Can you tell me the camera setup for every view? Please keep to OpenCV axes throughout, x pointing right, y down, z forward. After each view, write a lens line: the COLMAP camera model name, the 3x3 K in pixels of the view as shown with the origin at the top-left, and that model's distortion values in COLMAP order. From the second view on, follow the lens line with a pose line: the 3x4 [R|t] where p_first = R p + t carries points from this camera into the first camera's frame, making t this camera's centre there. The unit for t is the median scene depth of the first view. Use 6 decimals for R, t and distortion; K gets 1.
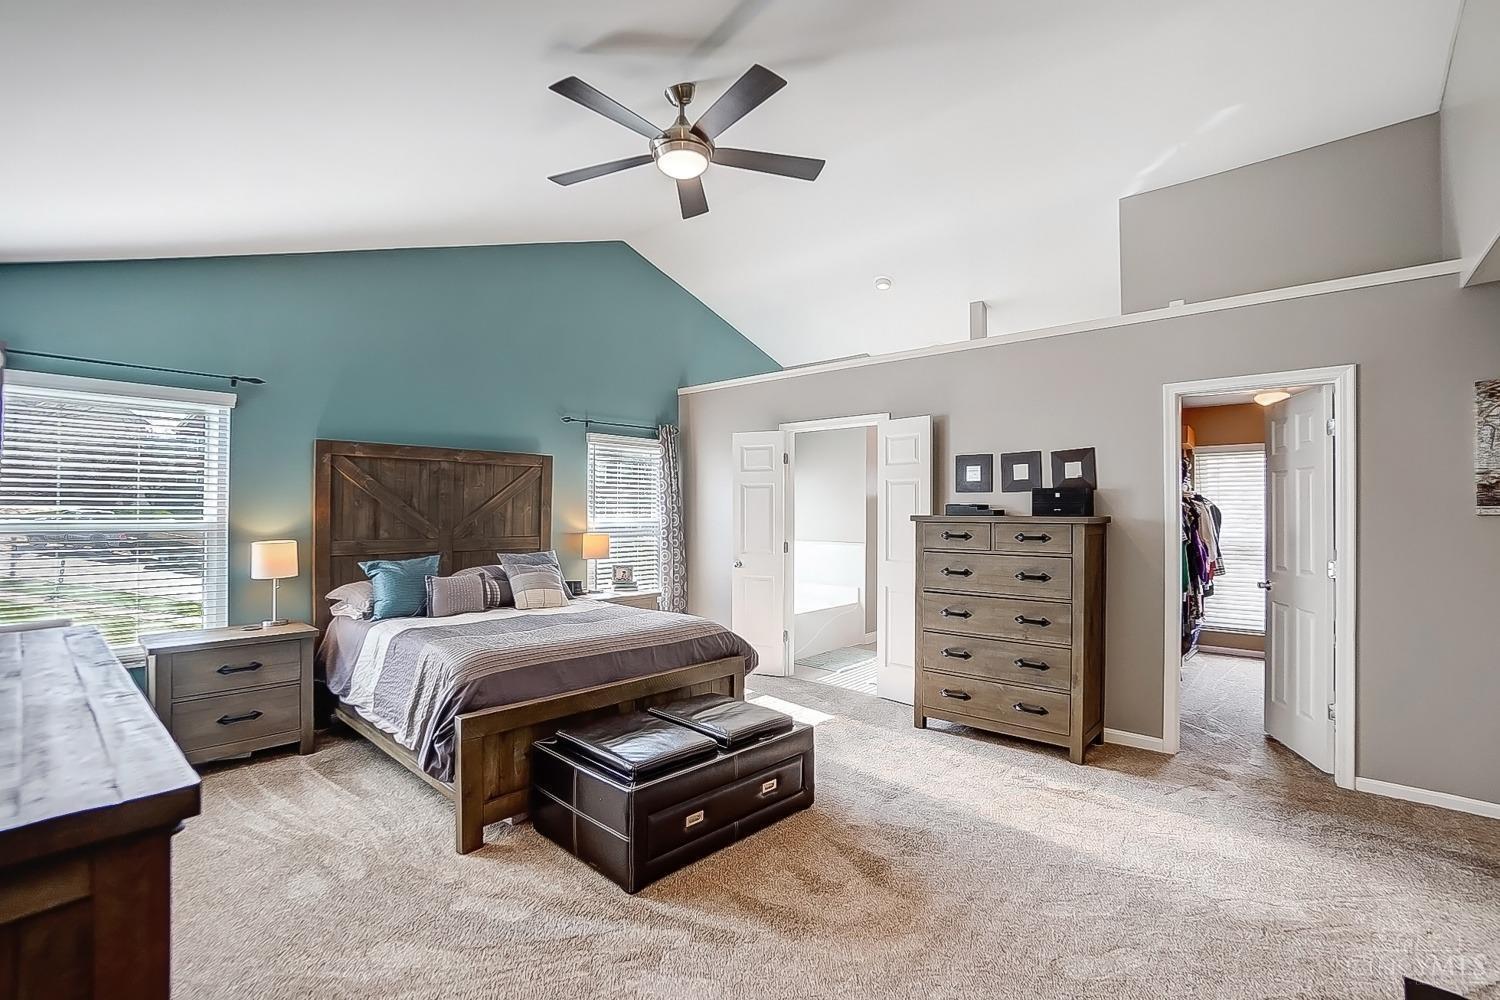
lens RADIAL K [[658.3, 0, 750.9], [0, 658.3, 502.5], [0, 0, 1]] dist [-0.031611, 0.001188]
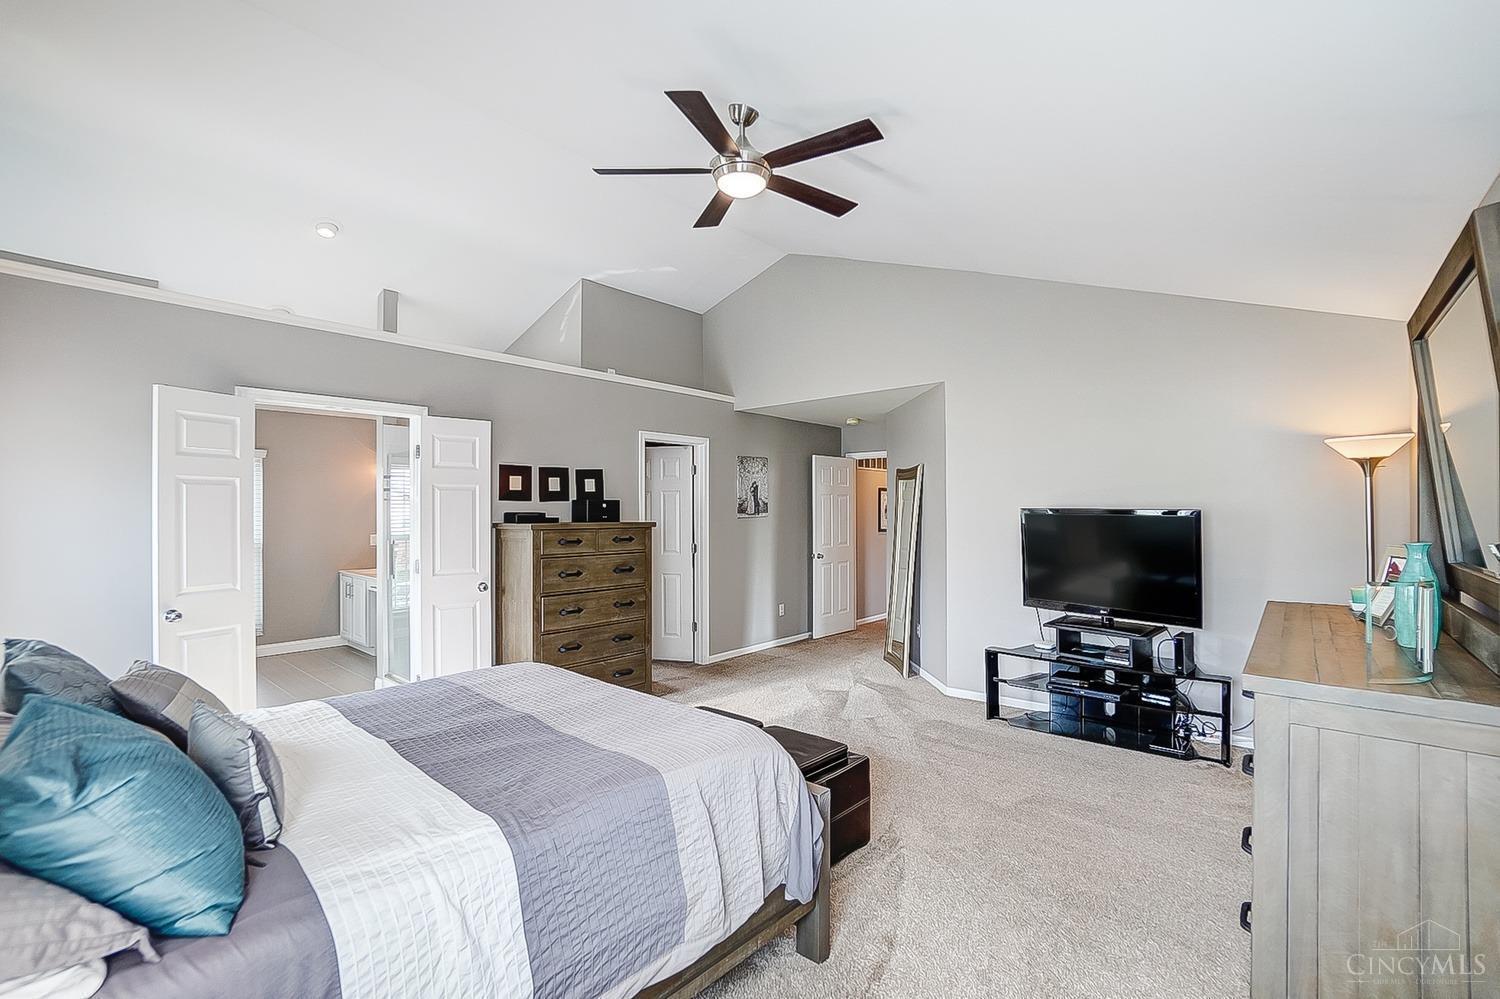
lens RADIAL K [[658.3, 0, 748.6], [0, 658.3, 506.8], [0, 0, 1]] dist [-0.031611, 0.001188]
pose [[0.013037, 0.005525, 0.999900, -0.745473], [-0.009787, 0.999938, -0.005398, -0.004268], [-0.999867, -0.009716, 0.013090, 0.641585]]
